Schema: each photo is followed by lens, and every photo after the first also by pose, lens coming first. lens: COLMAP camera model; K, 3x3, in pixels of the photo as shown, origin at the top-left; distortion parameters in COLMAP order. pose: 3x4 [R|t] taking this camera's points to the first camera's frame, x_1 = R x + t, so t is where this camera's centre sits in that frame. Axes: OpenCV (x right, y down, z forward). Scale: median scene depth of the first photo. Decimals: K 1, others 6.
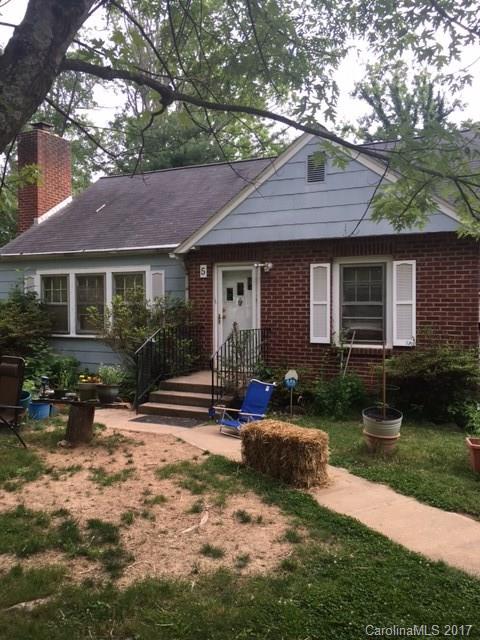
lens RADIAL K [[550.6, 0, 244.4], [0, 550.6, 316.4], [0, 0, 1]] dist [0.056959, -0.077366]
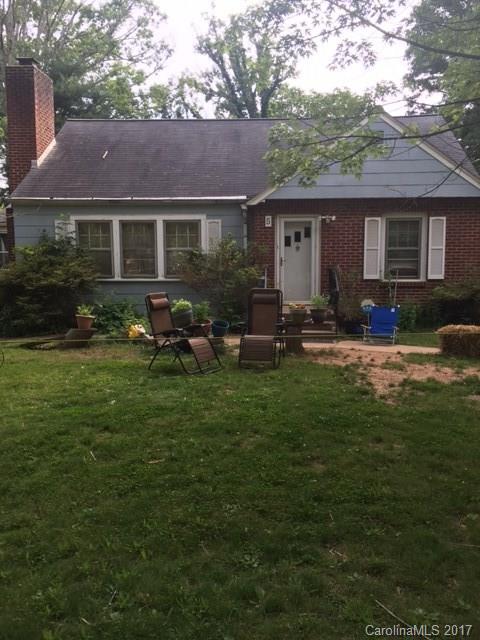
lens RADIAL K [[550.6, 0, 245.3], [0, 550.6, 325.3], [0, 0, 1]] dist [0.056959, -0.077366]
pose [[0.922120, -0.047581, 0.383968, -0.605622], [0.008434, 0.994645, 0.103003, 0.018565], [-0.386813, -0.091743, 0.917583, -0.090340]]
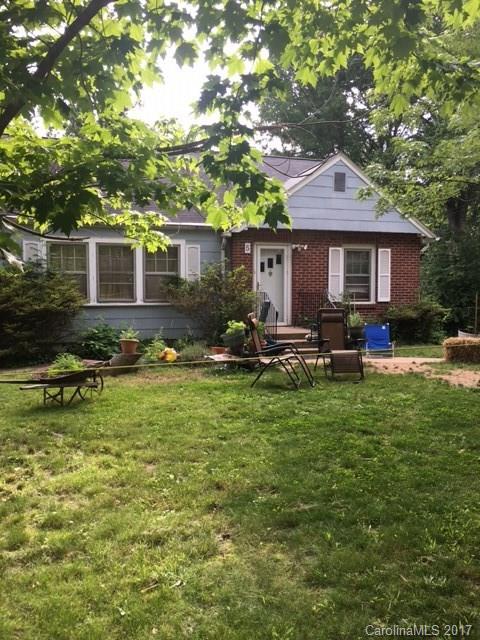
lens RADIAL K [[550.6, 0, 235.6], [0, 550.6, 317.7], [0, 0, 1]] dist [0.056959, -0.077366]
pose [[0.723722, -0.036863, 0.689106, -0.999752], [0.010828, 0.999056, 0.042071, 0.024245], [-0.690006, -0.022986, 0.723438, 0.110886]]
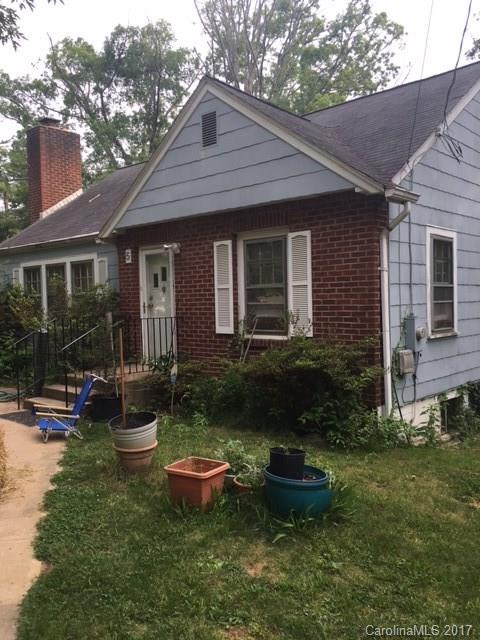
lens RADIAL K [[550.6, 0, 235.4], [0, 550.6, 320.4], [0, 0, 1]] dist [0.056959, -0.077366]
pose [[0.957488, -0.009670, -0.288310, 0.376867], [0.016732, 0.999617, 0.022040, 0.008852], [0.287987, -0.025927, 0.957283, 0.166848]]
